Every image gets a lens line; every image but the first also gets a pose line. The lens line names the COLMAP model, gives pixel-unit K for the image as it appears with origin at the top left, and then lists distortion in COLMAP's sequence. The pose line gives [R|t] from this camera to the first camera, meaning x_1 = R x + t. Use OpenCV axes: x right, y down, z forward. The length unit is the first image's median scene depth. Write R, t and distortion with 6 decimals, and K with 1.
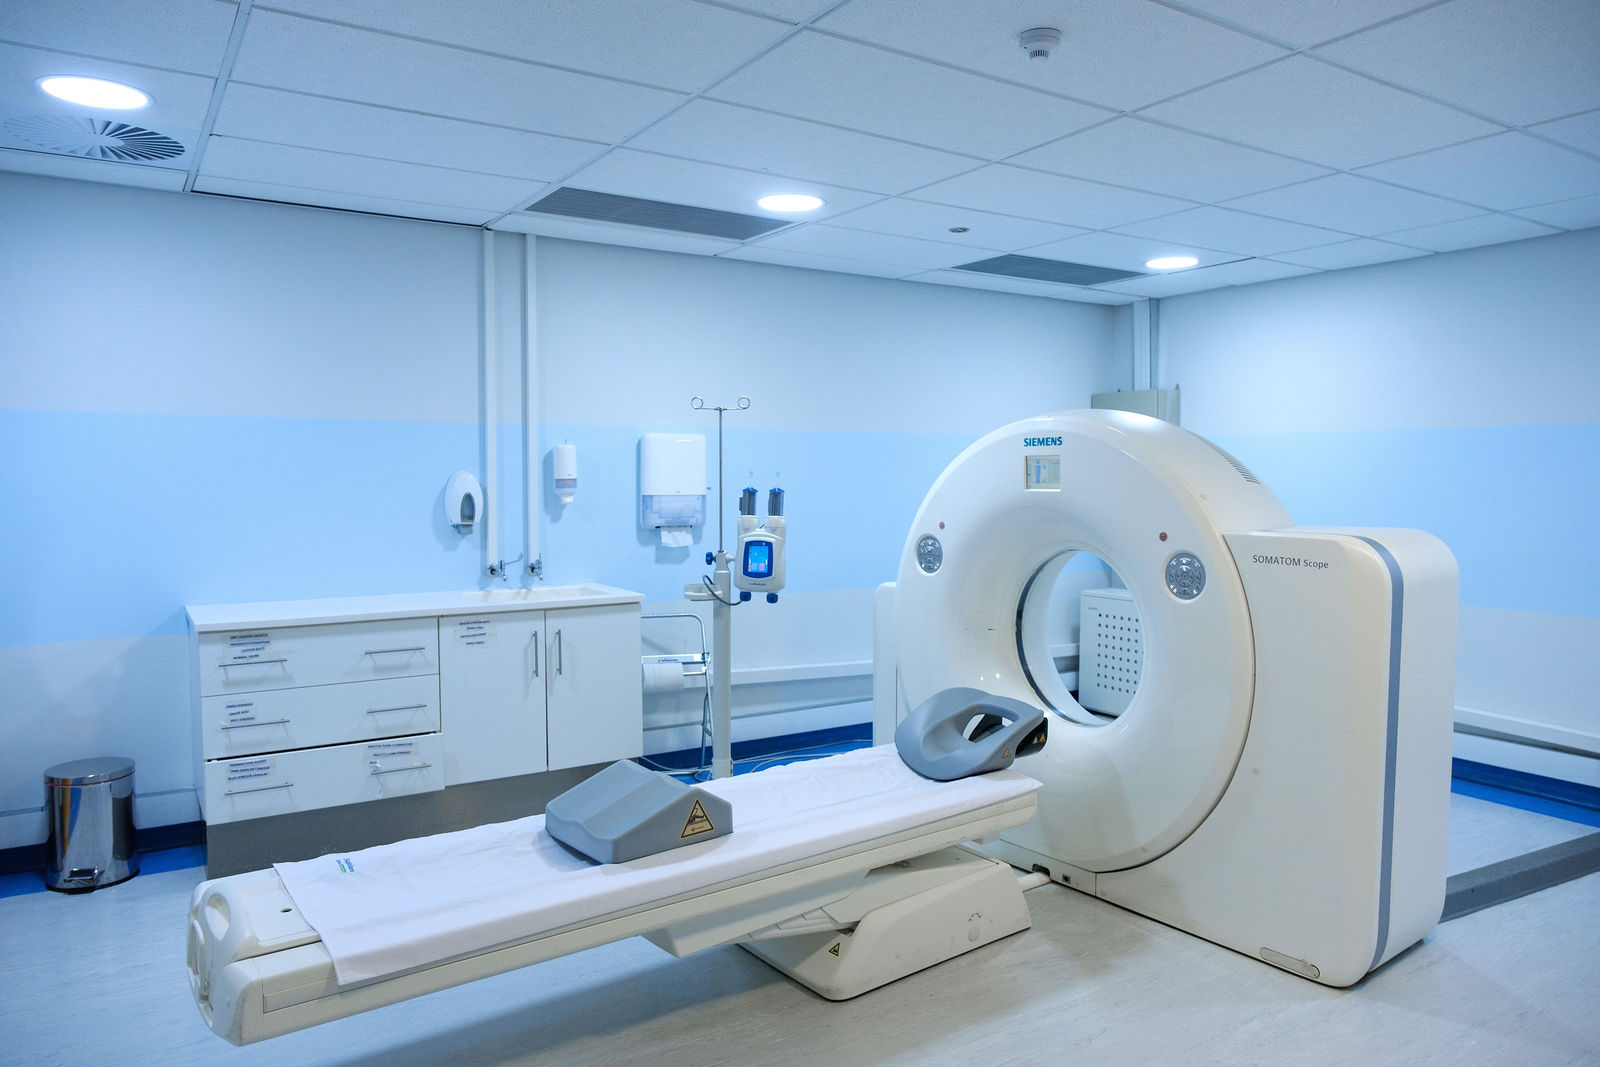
lens RADIAL K [[1093.4, 0, 817.0], [0, 1093.4, 543.1], [0, 0, 1]] dist [-0.003233, -0.002031]
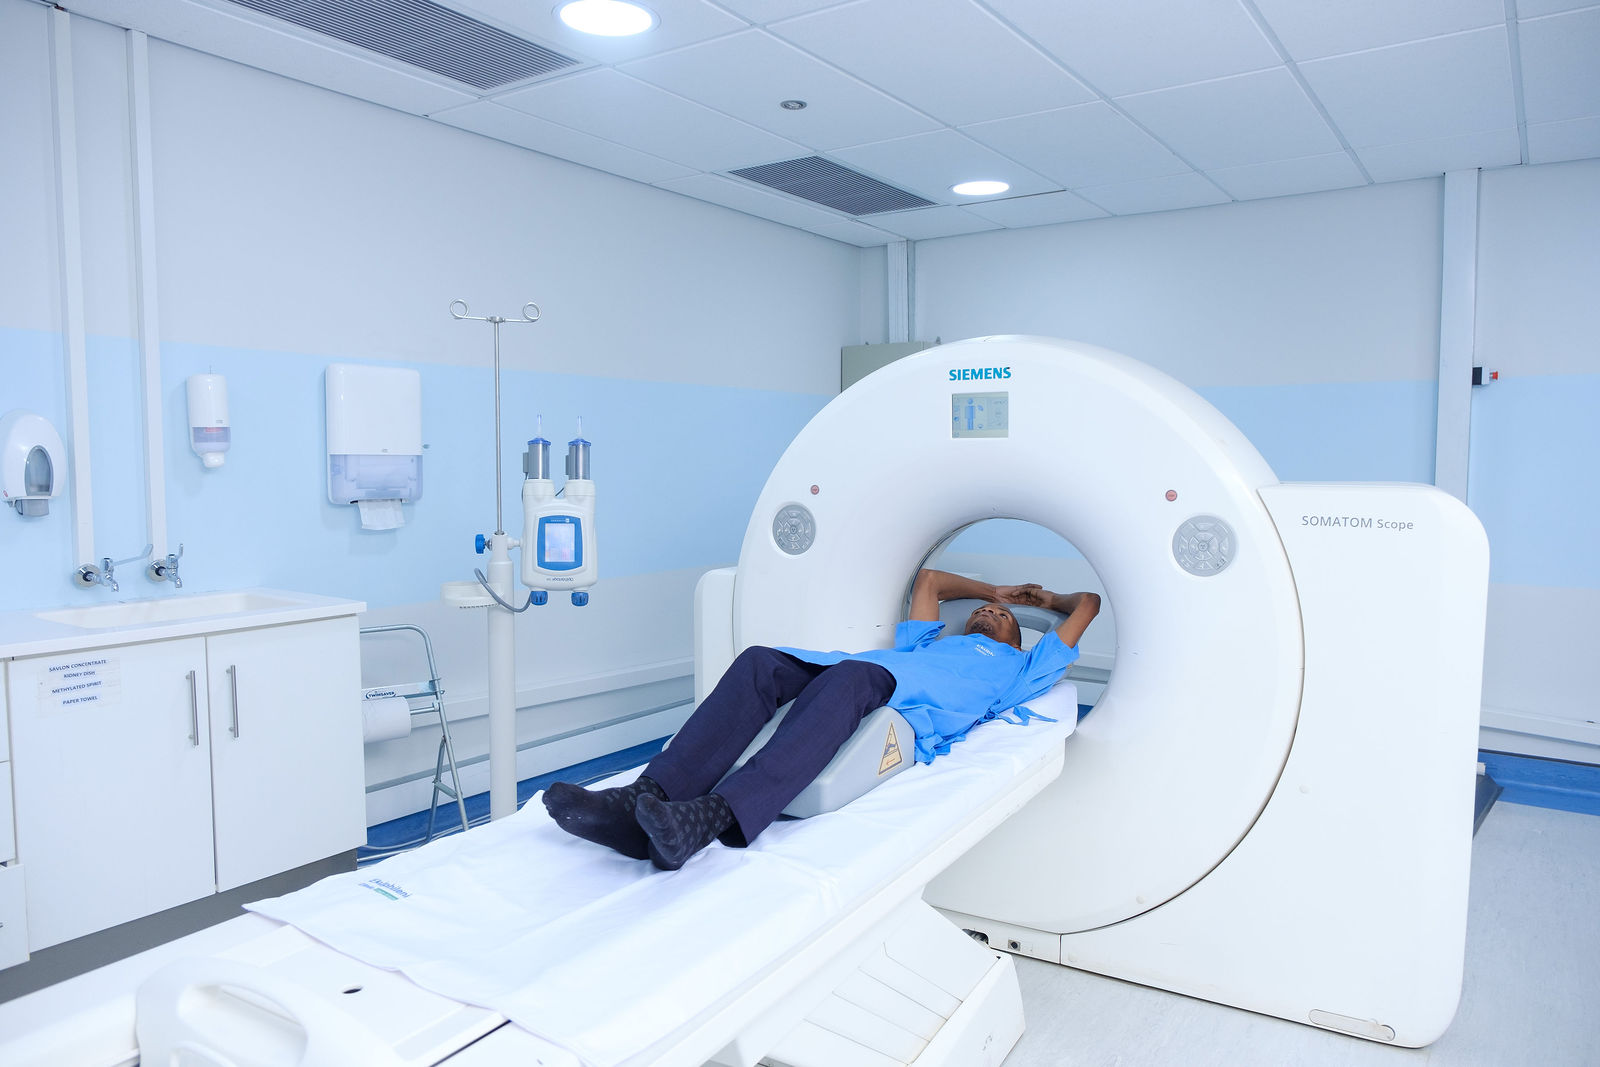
lens RADIAL K [[1093.4, 0, 817.0], [0, 1093.4, 543.1], [0, 0, 1]] dist [-0.003233, -0.002031]
pose [[0.924377, -0.028823, 0.380389, -0.162007], [0.023032, 0.999539, 0.019769, 0.005232], [-0.380783, -0.009512, 0.924615, 0.301491]]
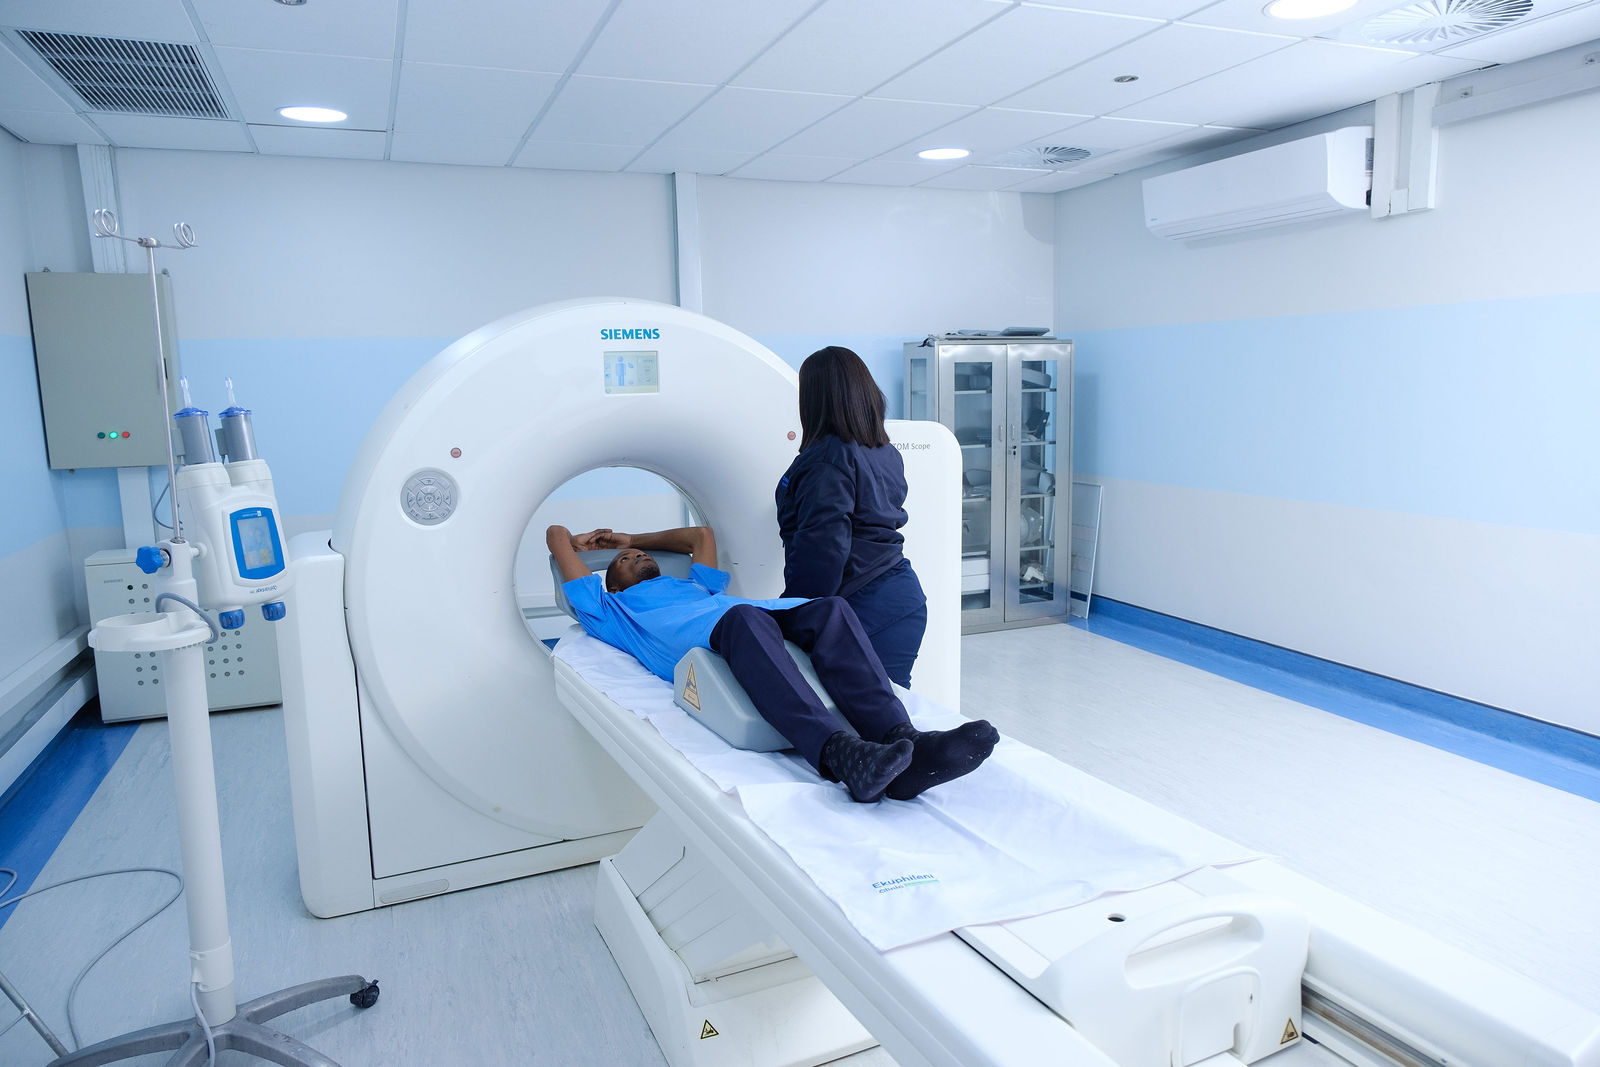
lens RADIAL K [[1081.7, 0, 800.0], [0, 1081.7, 533.5], [0, 0, 1]] dist [0.006987, 0.003807]
pose [[0.206333, -0.142316, 0.968077, -0.494730], [0.086310, 0.988157, 0.126872, -0.032557], [-0.974668, 0.057376, 0.216172, 0.619001]]
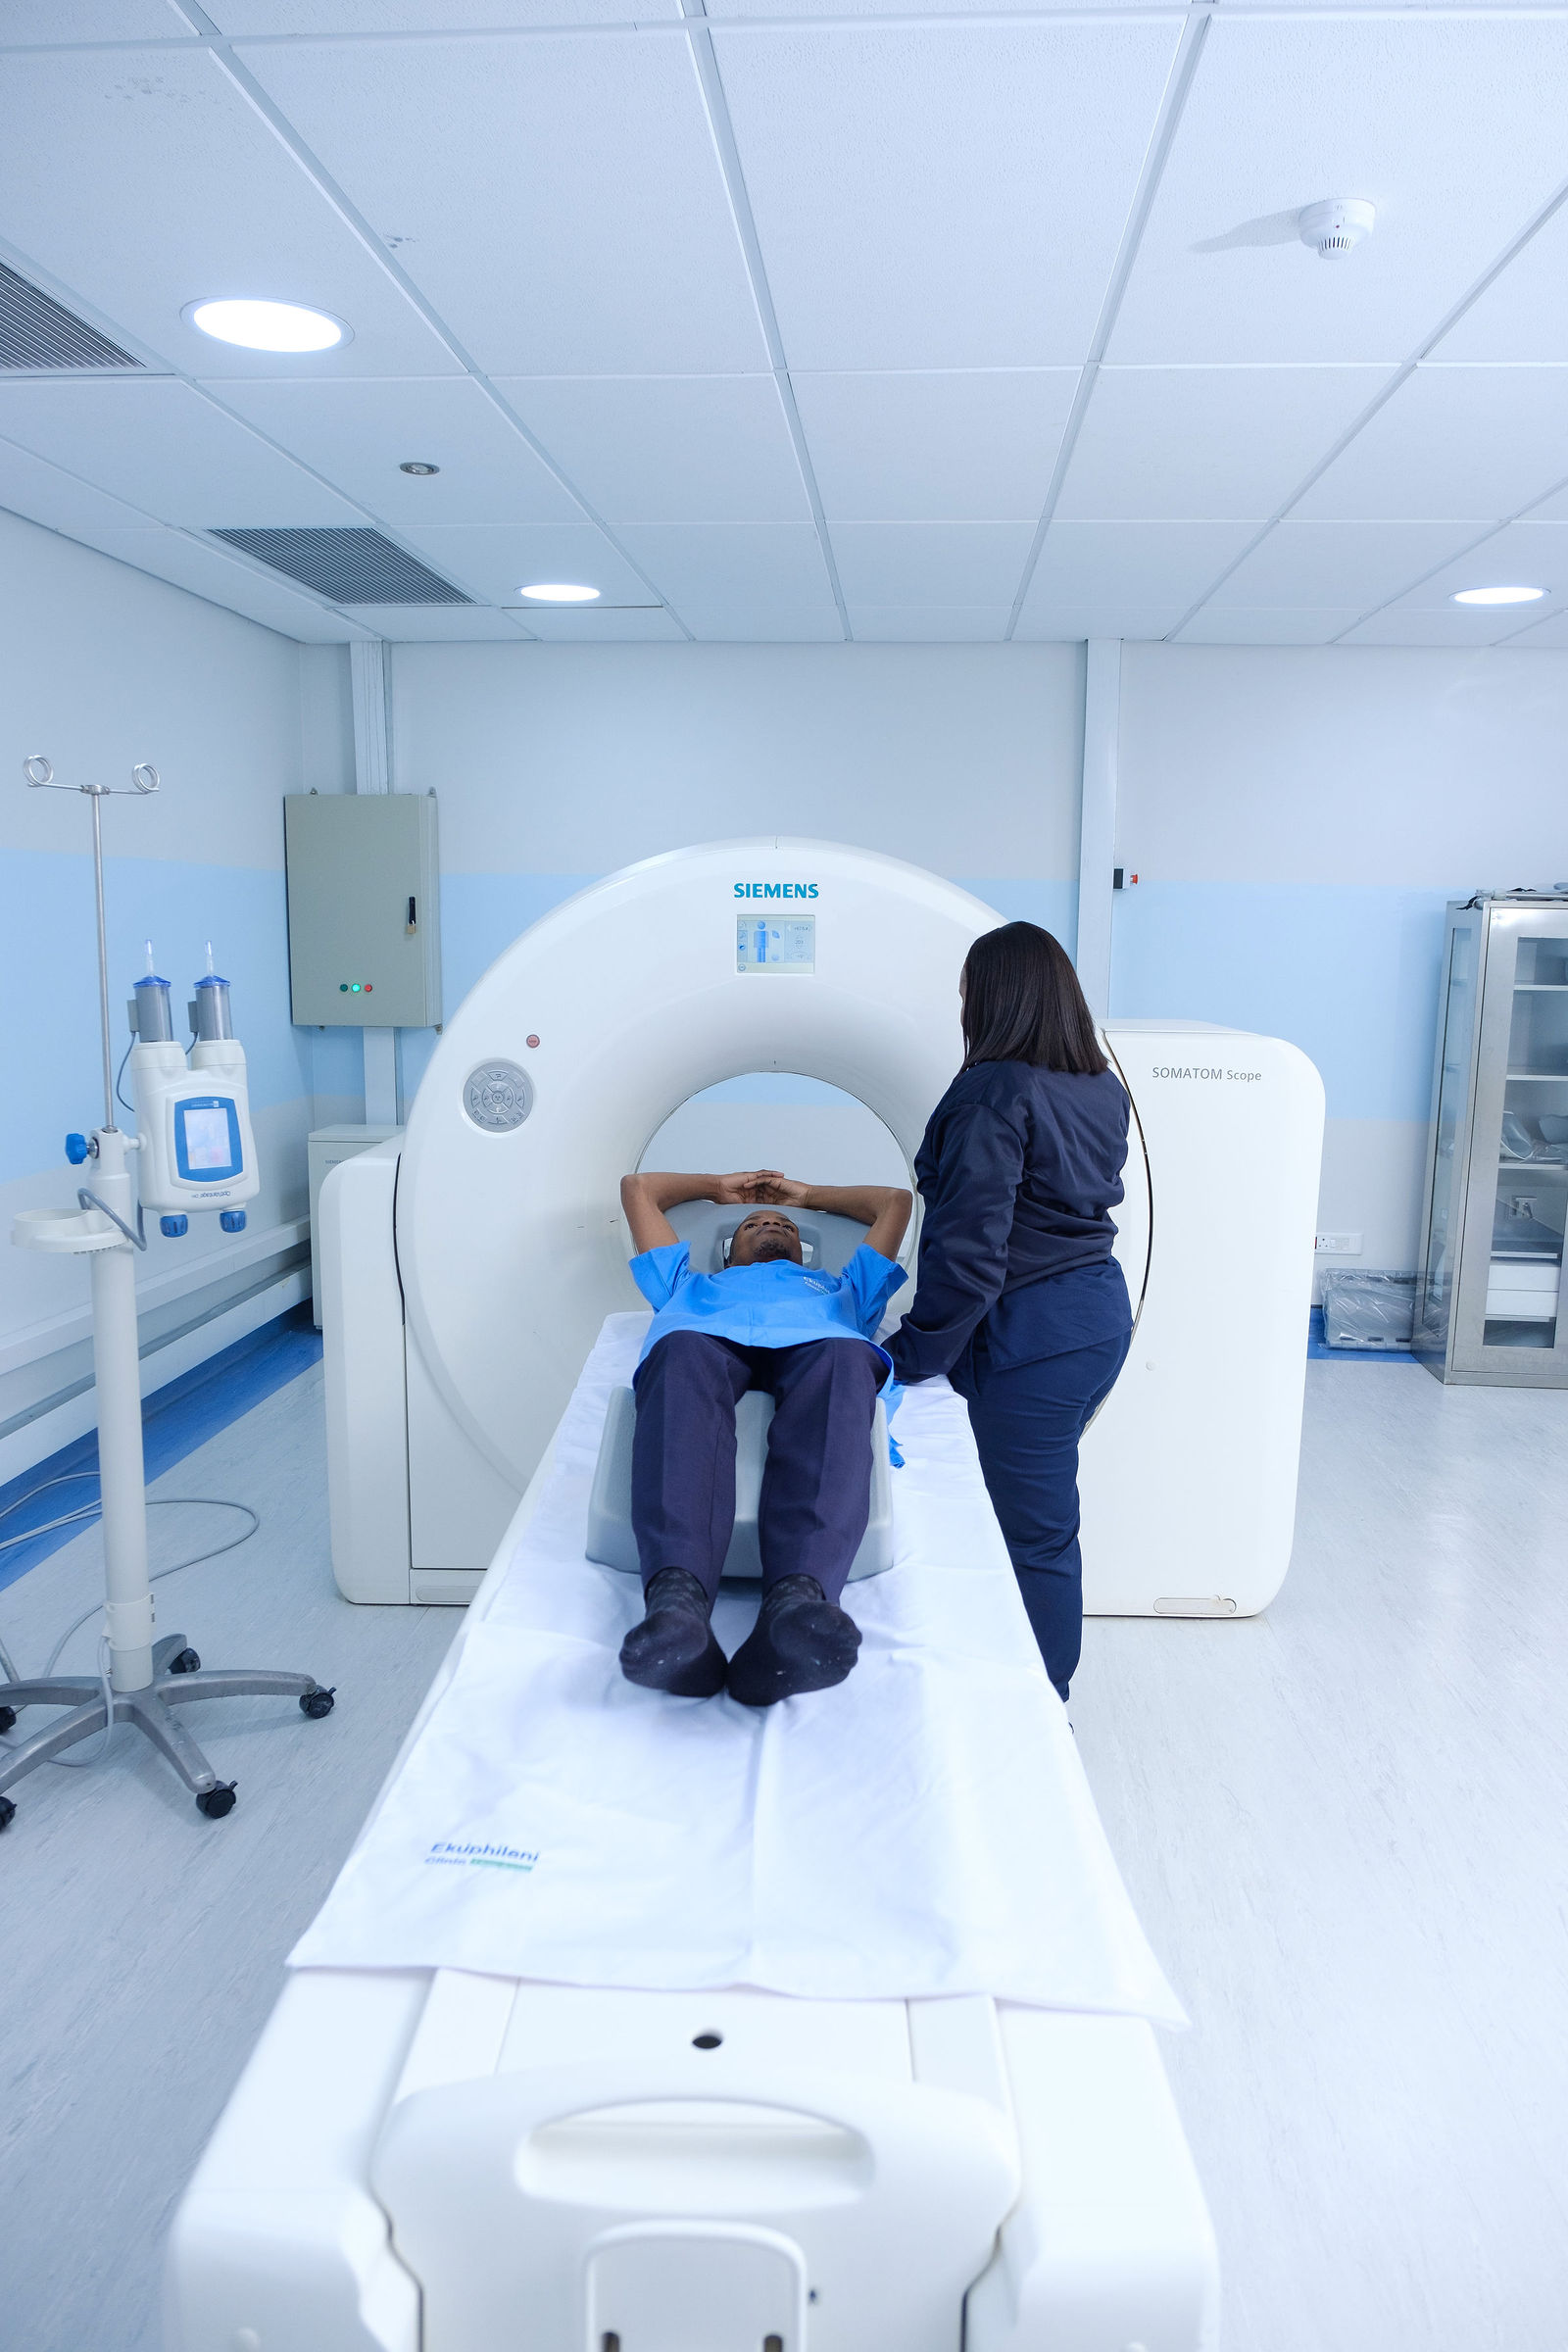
lens RADIAL K [[1595.4, 0, 790.6], [0, 1595.4, 1167.6], [0, 0, 1]] dist [-0.023118, 0.022994]
pose [[0.615510, -0.111406, 0.780215, -0.405885], [0.039687, 0.993084, 0.110493, -0.034808], [-0.787129, -0.037045, 0.615675, 0.406225]]
